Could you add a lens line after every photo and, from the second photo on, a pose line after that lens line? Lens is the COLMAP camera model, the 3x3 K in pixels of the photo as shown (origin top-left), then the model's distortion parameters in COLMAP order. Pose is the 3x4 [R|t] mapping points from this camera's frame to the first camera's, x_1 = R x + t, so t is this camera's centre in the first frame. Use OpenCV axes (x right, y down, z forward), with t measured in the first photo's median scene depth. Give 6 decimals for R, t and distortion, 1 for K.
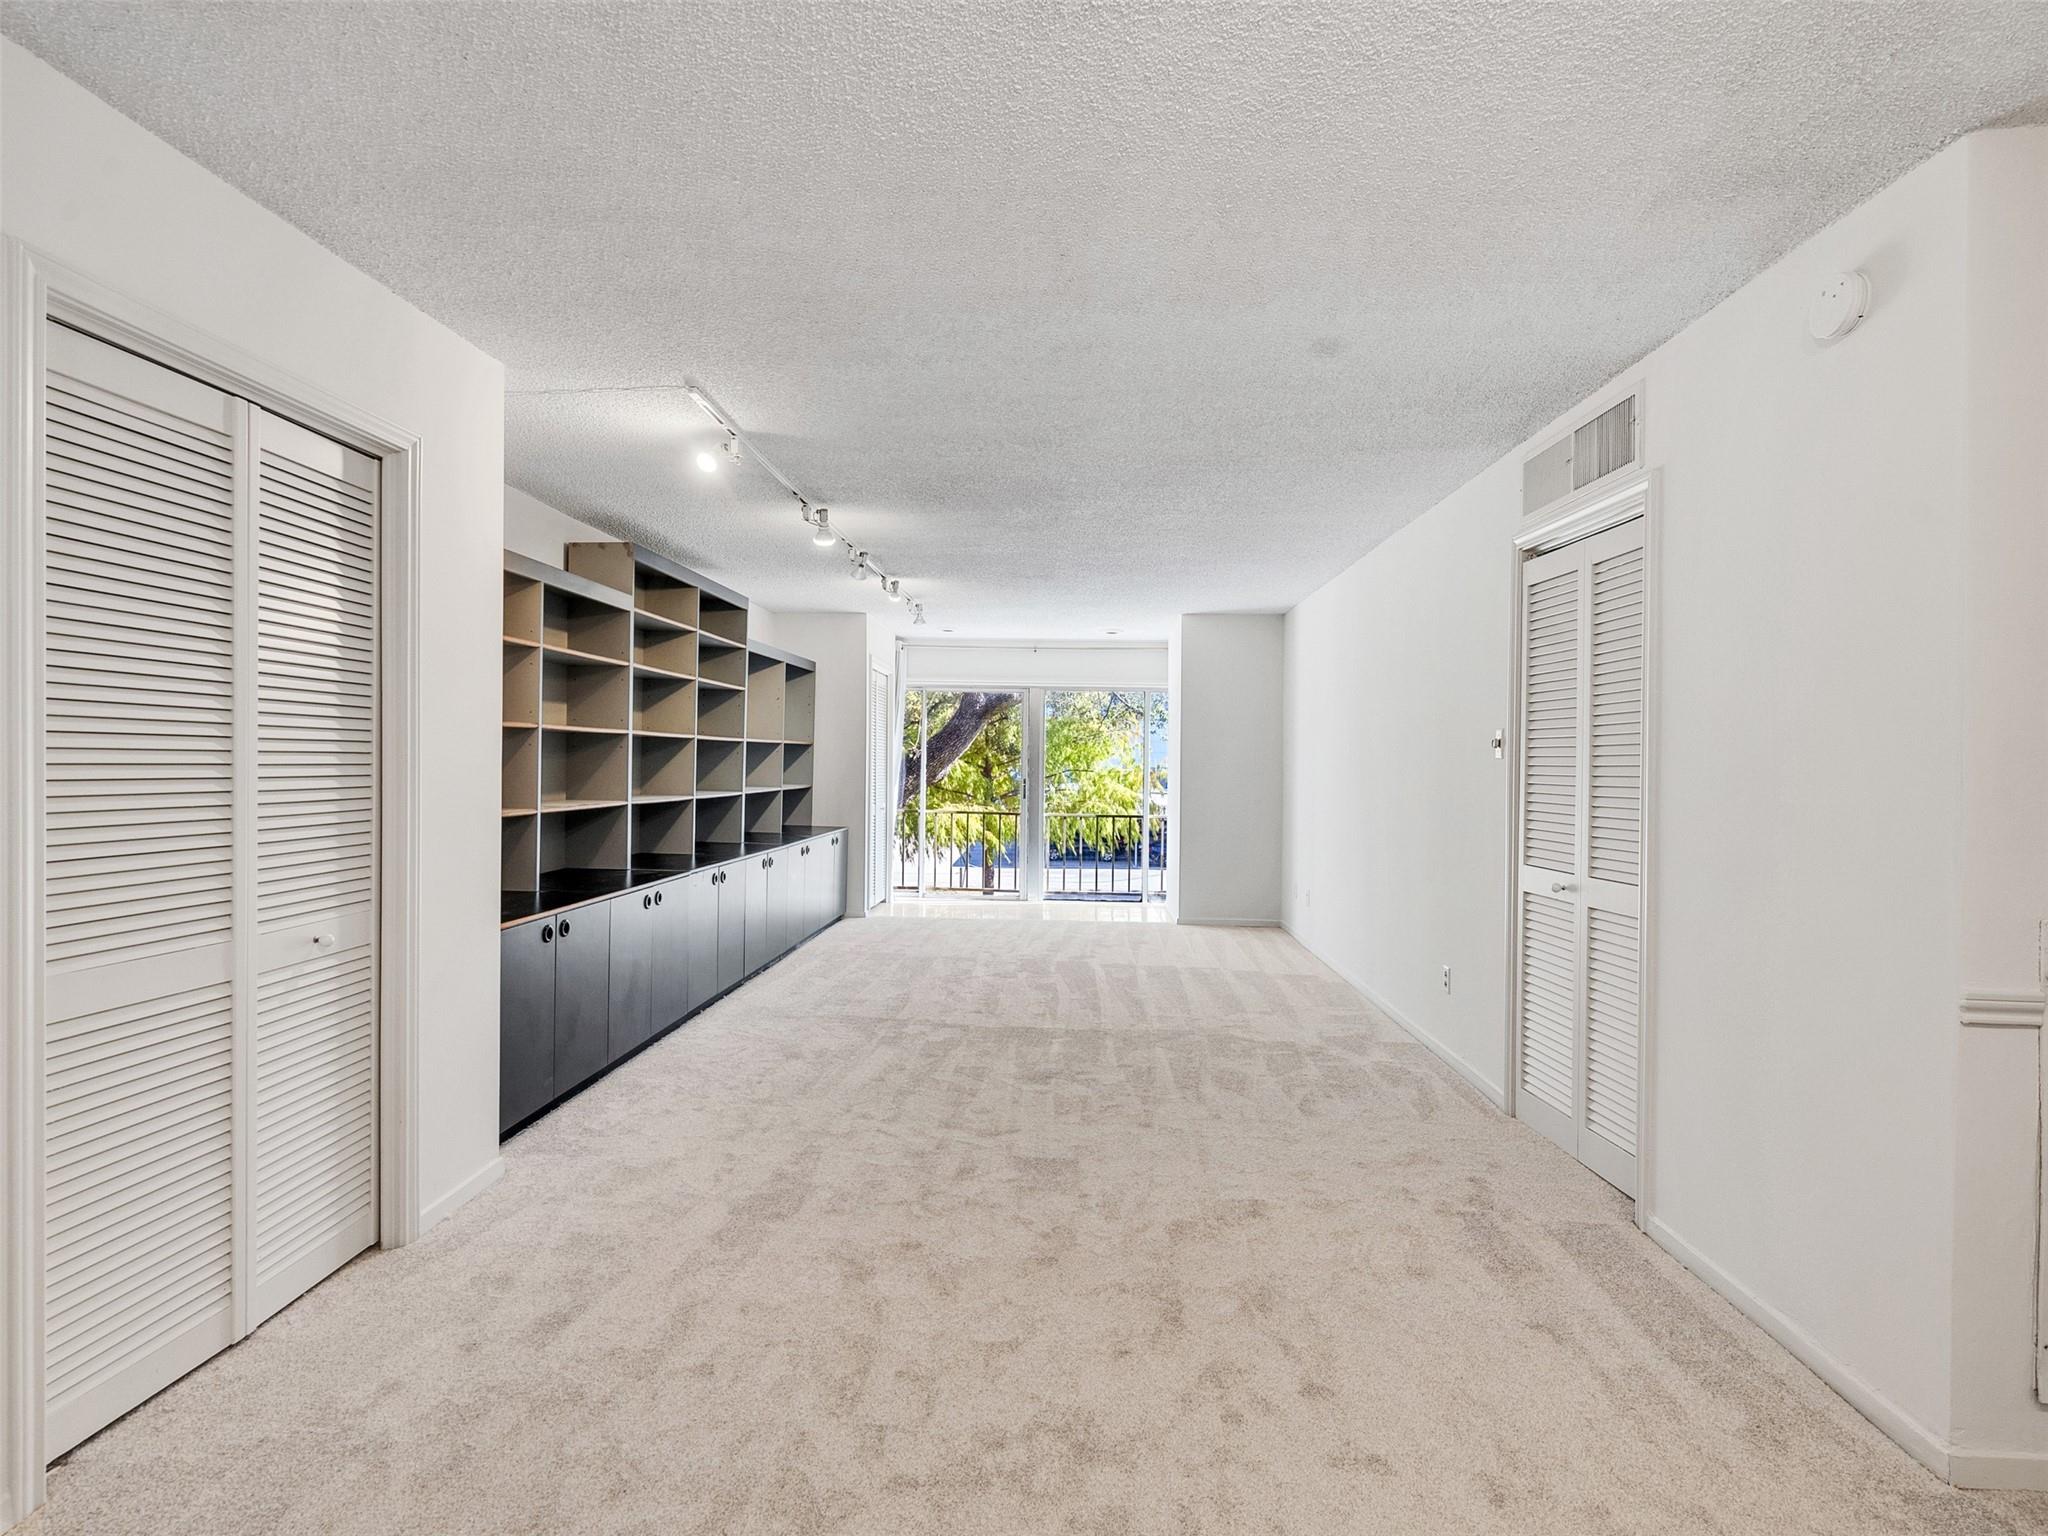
lens RADIAL K [[1047.7, 0, 1008.5], [0, 1047.7, 766.4], [0, 0, 1]] dist [-0.004795, 0.005314]
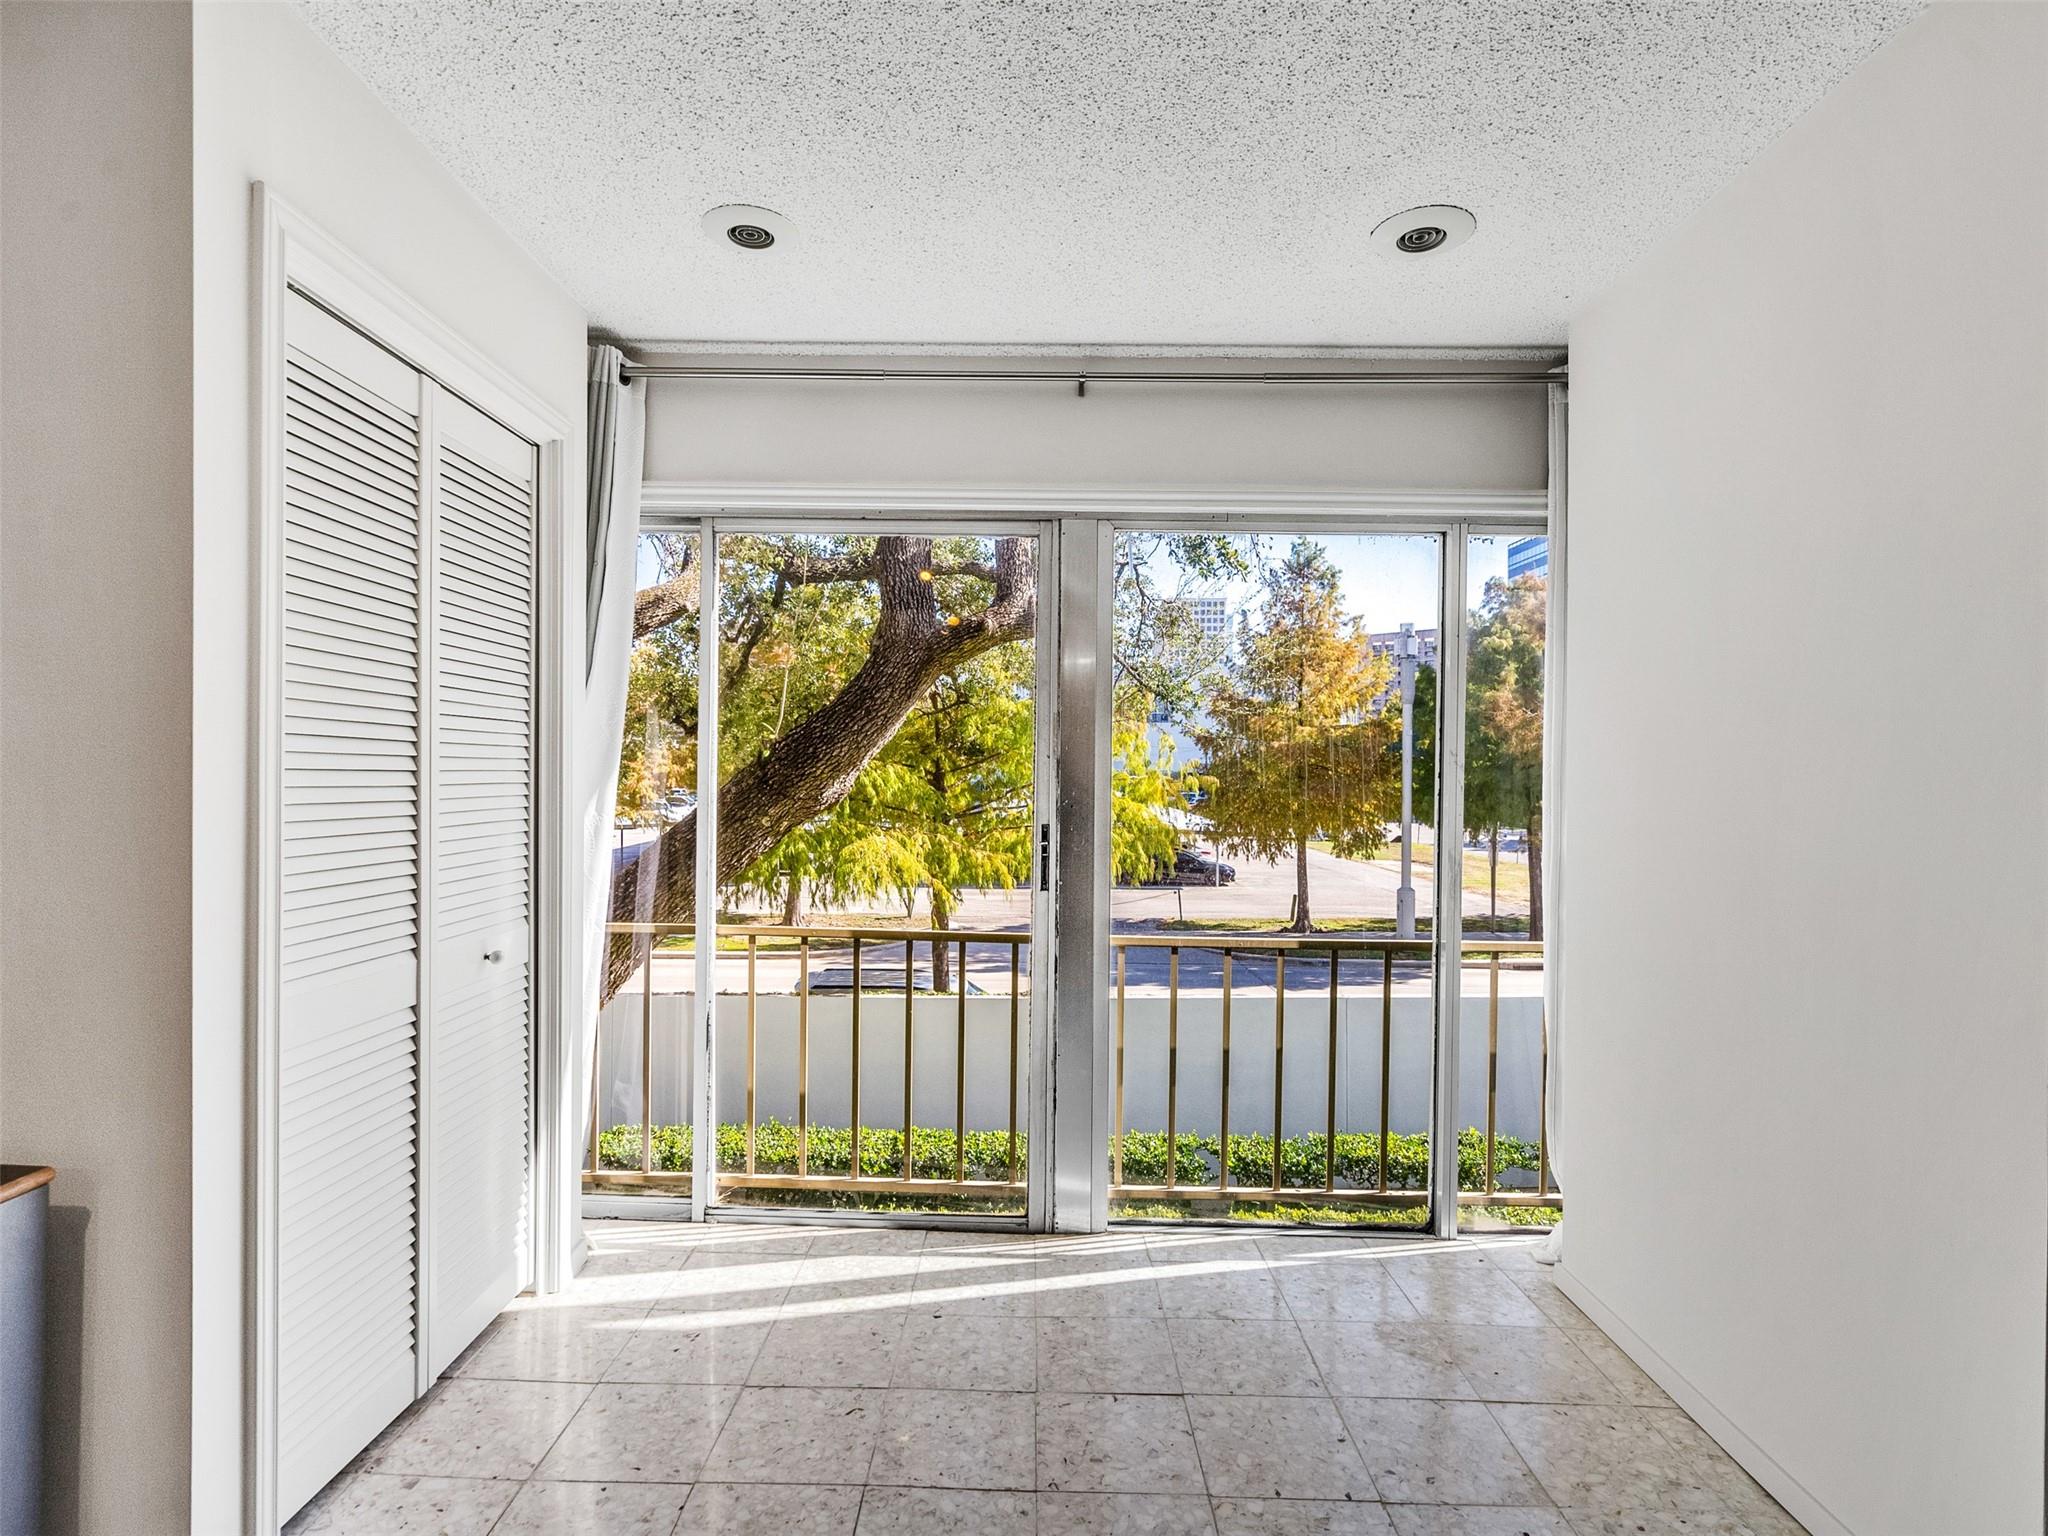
lens RADIAL K [[1047.7, 0, 1015.7], [0, 1047.7, 763.7], [0, 0, 1]] dist [-0.004795, 0.005314]
pose [[0.998828, 0.002394, 0.048343, -0.015234], [-0.002155, 0.999985, -0.004996, -0.010772], [-0.048354, 0.004886, 0.998818, 1.694455]]
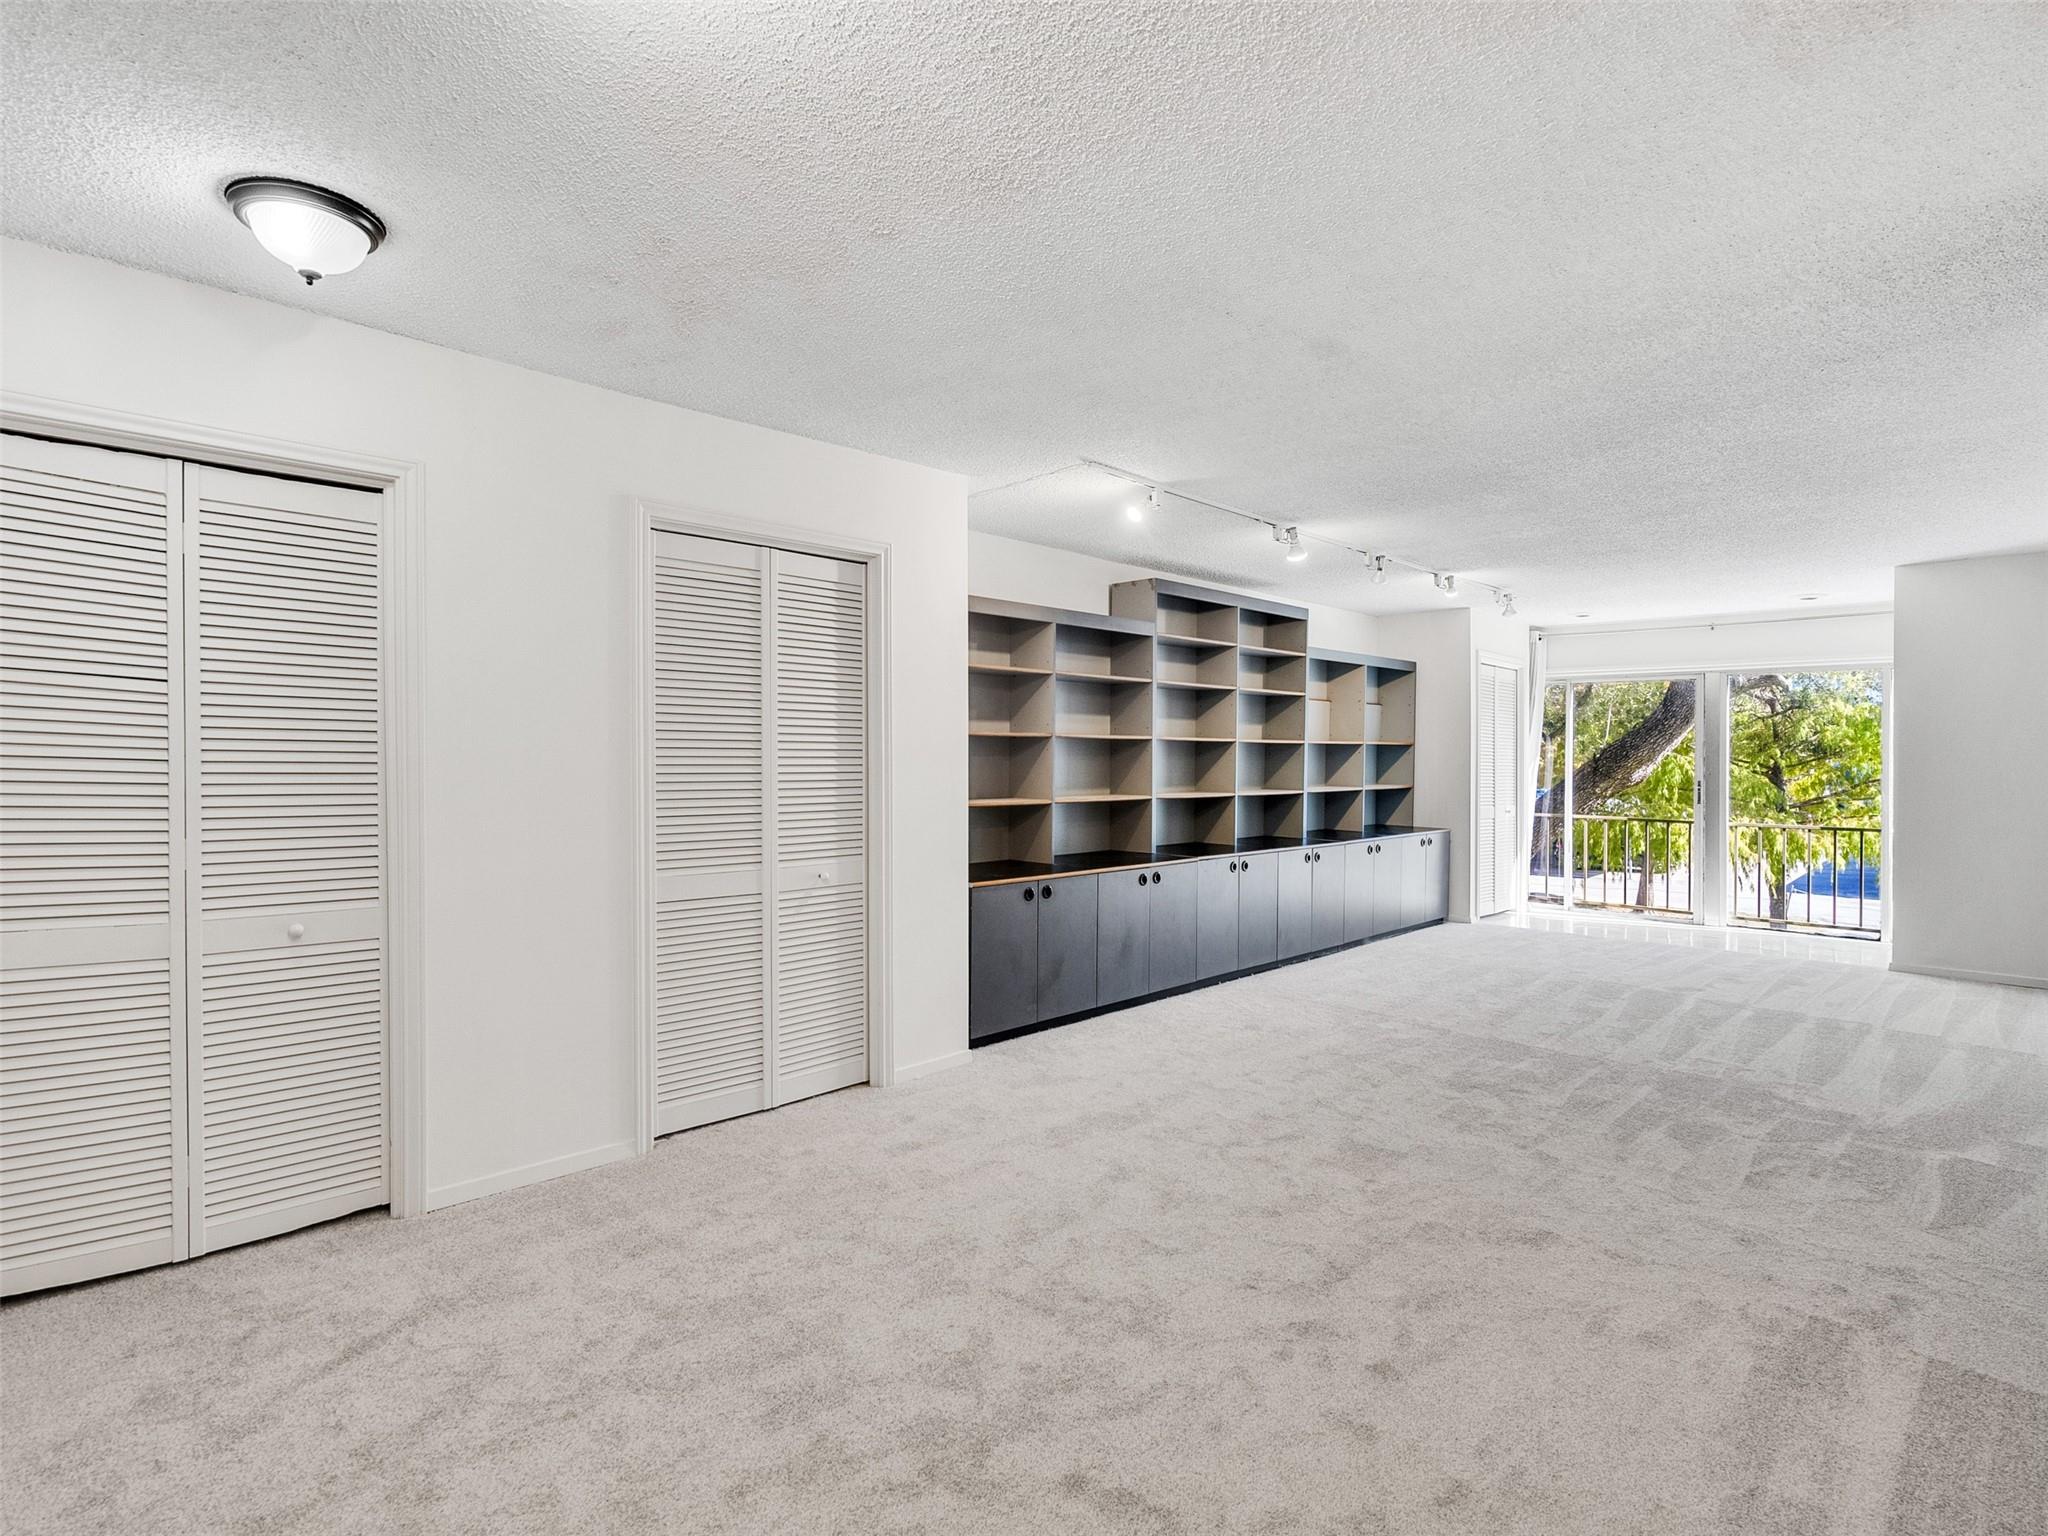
lens RADIAL K [[1047.7, 0, 1006.9], [0, 1047.7, 767.7], [0, 0, 1]] dist [-0.004795, 0.005314]
pose [[0.754256, -0.004116, -0.656568, 0.359172], [0.003106, 0.999992, -0.002700, 0.004586], [0.656574, -0.000003, 0.754262, -0.006939]]
